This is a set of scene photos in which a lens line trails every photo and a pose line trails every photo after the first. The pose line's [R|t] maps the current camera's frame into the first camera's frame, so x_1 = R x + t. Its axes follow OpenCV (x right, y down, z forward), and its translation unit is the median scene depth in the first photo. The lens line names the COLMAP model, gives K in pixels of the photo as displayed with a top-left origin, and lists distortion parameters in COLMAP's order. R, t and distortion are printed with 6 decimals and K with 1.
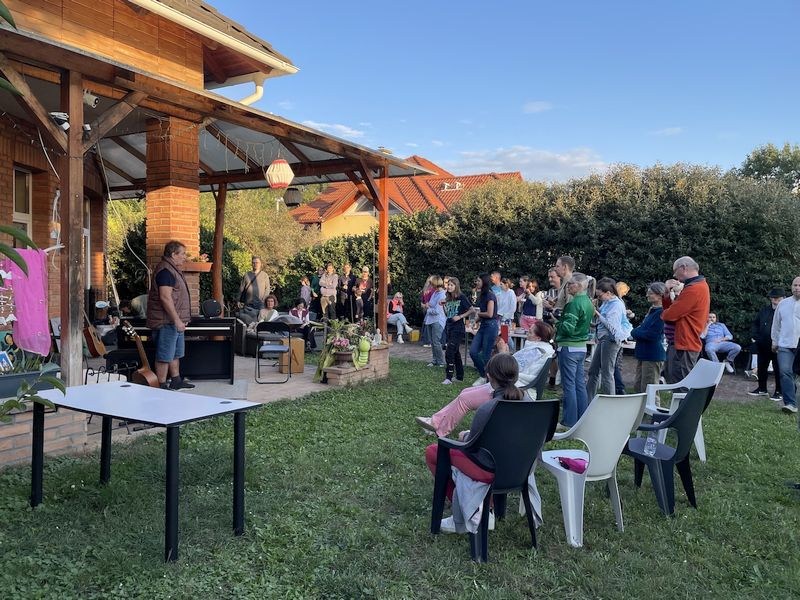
lens RADIAL K [[599.8, 0, 392.5], [0, 599.8, 297.2], [0, 0, 1]] dist [0.056791, -0.070517]
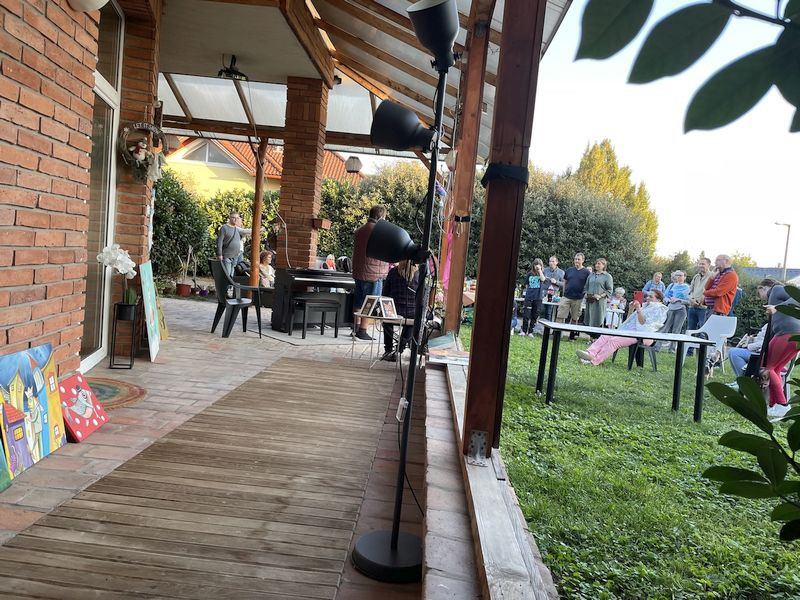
lens RADIAL K [[599.8, 0, 406.8], [0, 599.8, 300.1], [0, 0, 1]] dist [0.056791, -0.070517]
pose [[0.866773, 0.030417, 0.497775, -0.450416], [-0.063263, 0.996781, 0.049249, 0.014254], [-0.494675, -0.074178, 0.865907, -0.014342]]
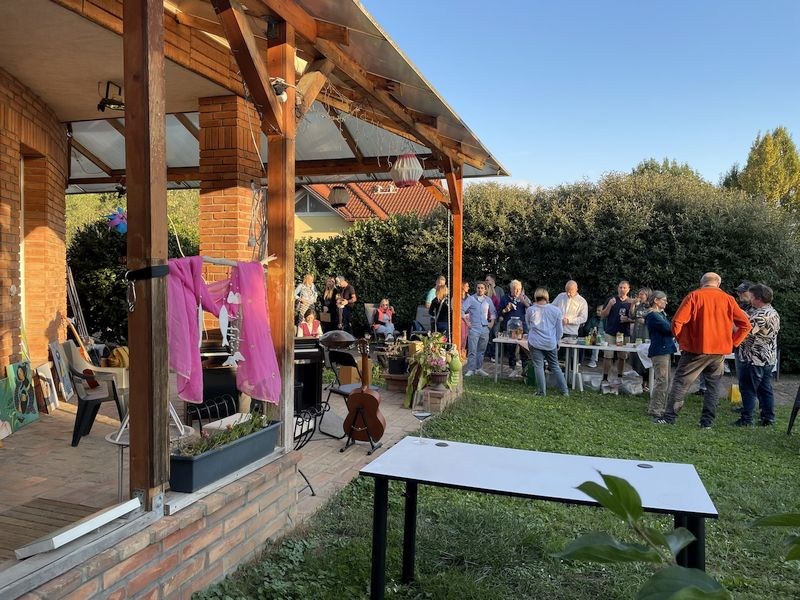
lens RADIAL K [[599.8, 0, 400.7], [0, 599.8, 301.7], [0, 0, 1]] dist [0.056791, -0.070517]
pose [[0.972807, -0.014171, 0.231183, -0.207665], [0.013462, 0.999899, 0.004645, -0.011334], [-0.231225, -0.001407, 0.972899, 0.087311]]
